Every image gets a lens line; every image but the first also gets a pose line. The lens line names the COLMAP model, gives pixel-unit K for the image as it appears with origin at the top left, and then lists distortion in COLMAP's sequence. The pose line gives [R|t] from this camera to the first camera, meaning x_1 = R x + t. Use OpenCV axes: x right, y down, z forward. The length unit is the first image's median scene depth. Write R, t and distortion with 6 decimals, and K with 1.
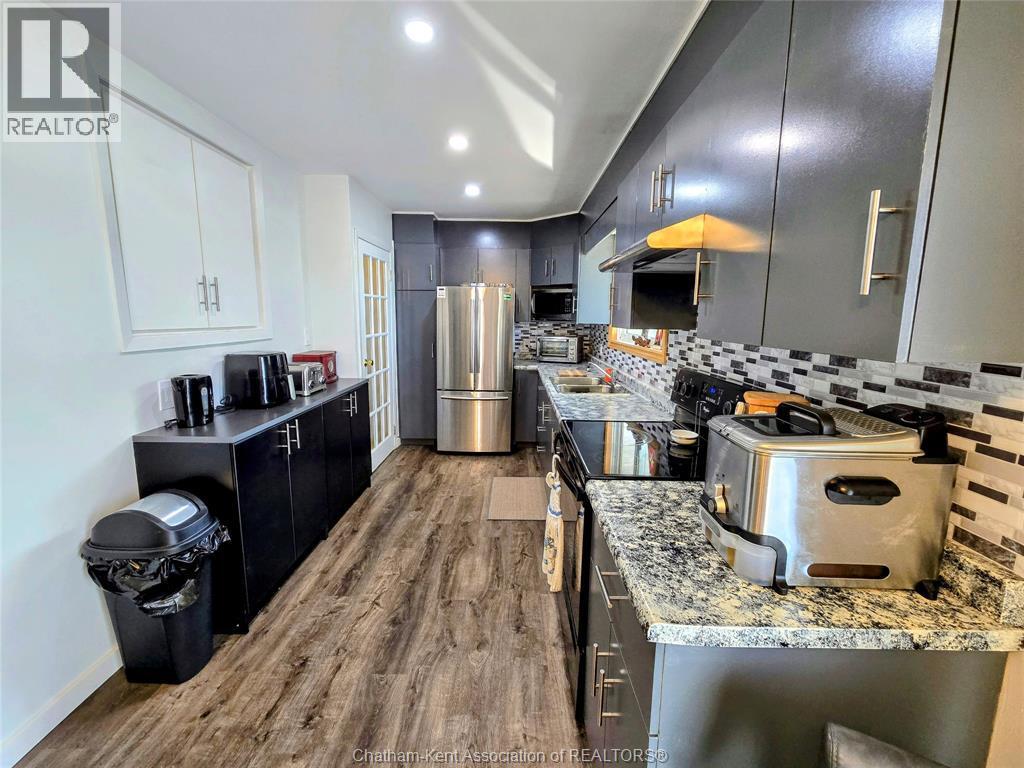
lens RADIAL K [[420.4, 0, 513.7], [0, 420.4, 379.3], [0, 0, 1]] dist [-0.000111, 0.001454]
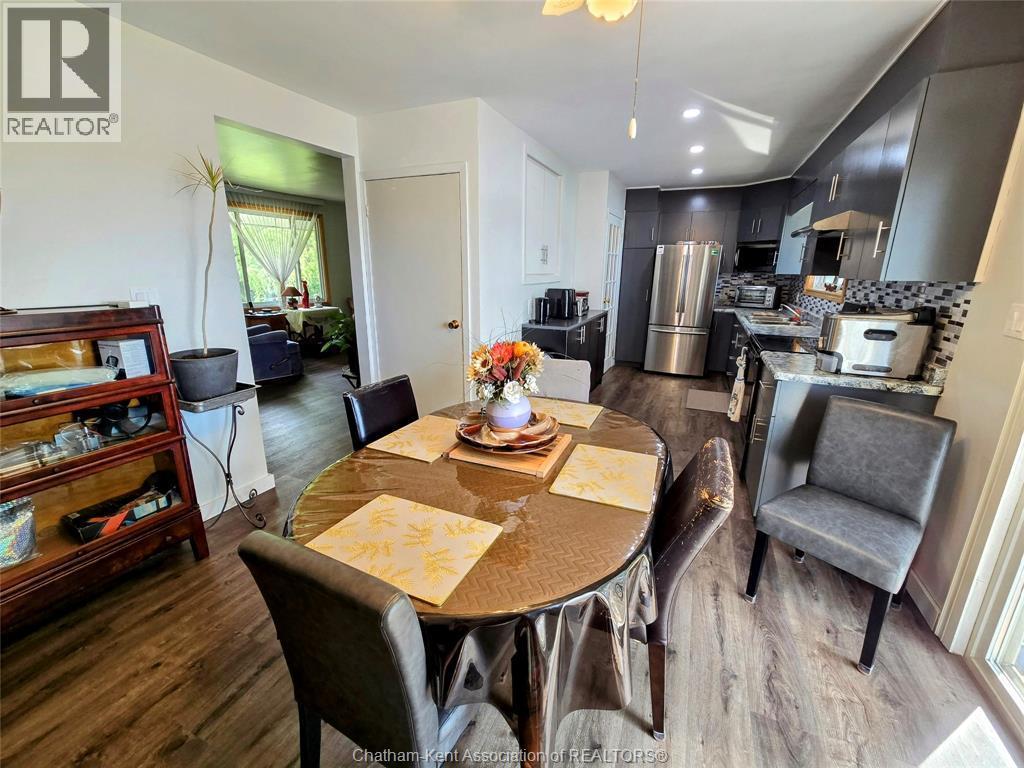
lens RADIAL K [[420.4, 0, 509.5], [0, 420.4, 377.4], [0, 0, 1]] dist [-0.000111, 0.001454]
pose [[0.910953, 0.103599, -0.399290, -0.059836], [-0.062360, 0.991411, 0.114958, 0.122344], [0.407770, -0.079821, 0.909589, -0.755816]]
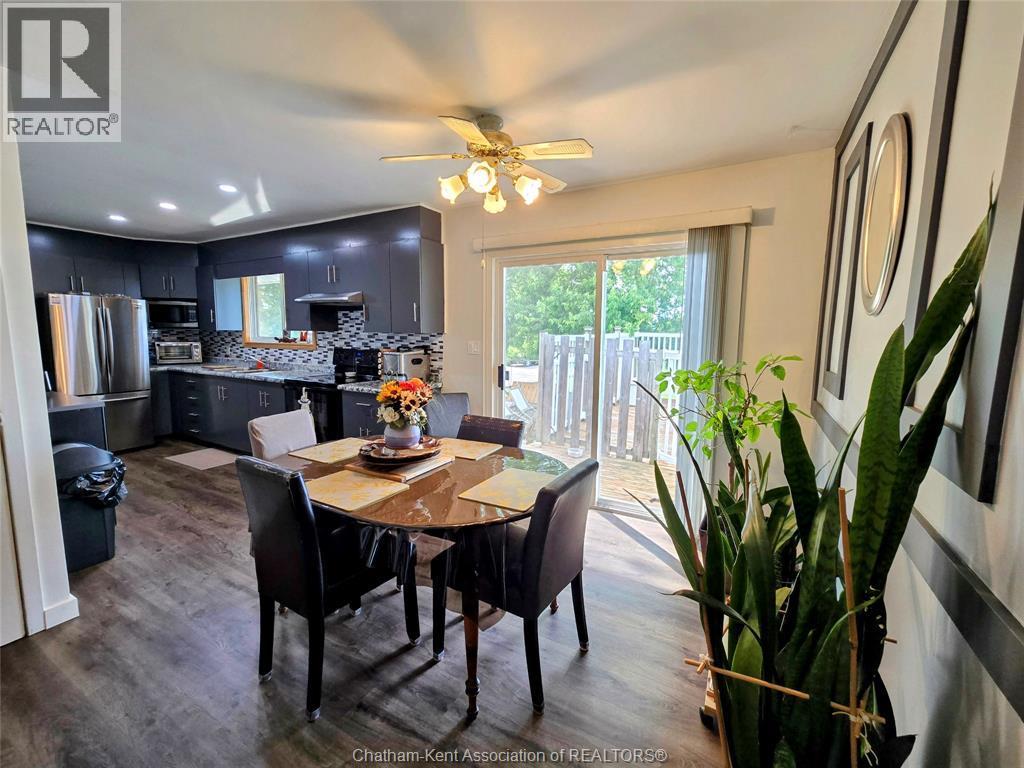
lens RADIAL K [[420.4, 0, 519.3], [0, 420.4, 381.3], [0, 0, 1]] dist [-0.000111, 0.001454]
pose [[0.480576, -0.109029, 0.870149, -0.934845], [0.124997, 0.990626, 0.055090, 0.123527], [-0.867999, 0.082291, 0.489699, -0.779266]]
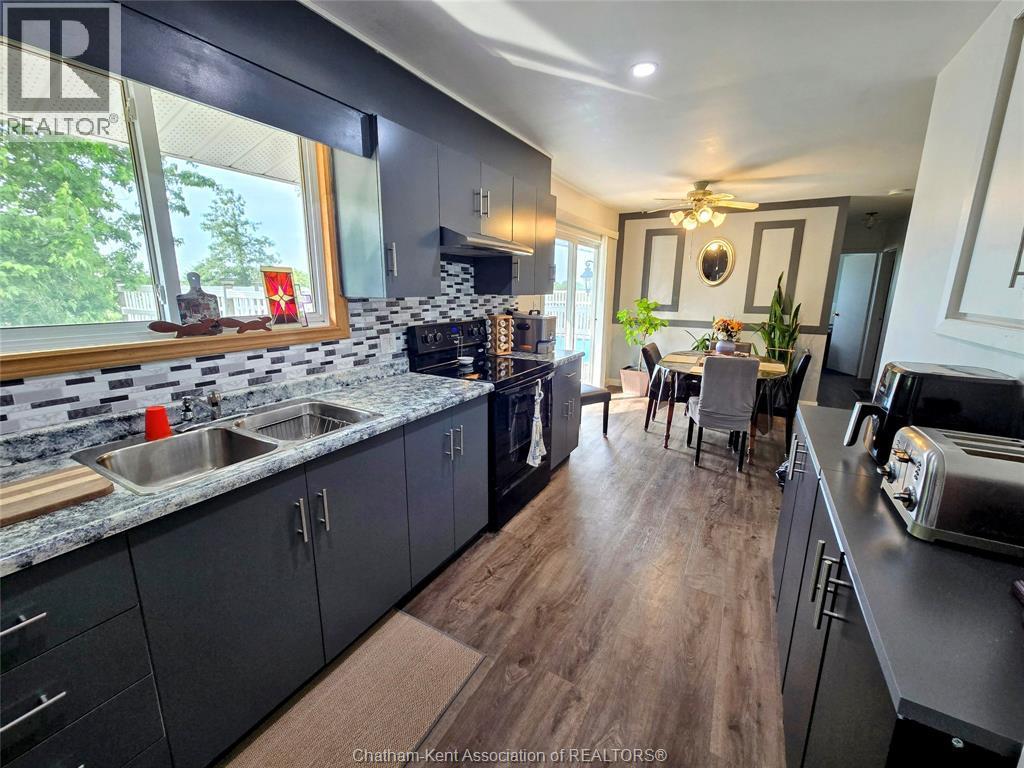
lens RADIAL K [[420.4, 0, 507.9], [0, 420.4, 380.1], [0, 0, 1]] dist [-0.000111, 0.001454]
pose [[-0.863089, -0.128807, 0.488351, -0.400024], [0.055252, 0.937047, 0.344805, -0.253903], [-0.502021, 0.324579, -0.801638, 1.668391]]
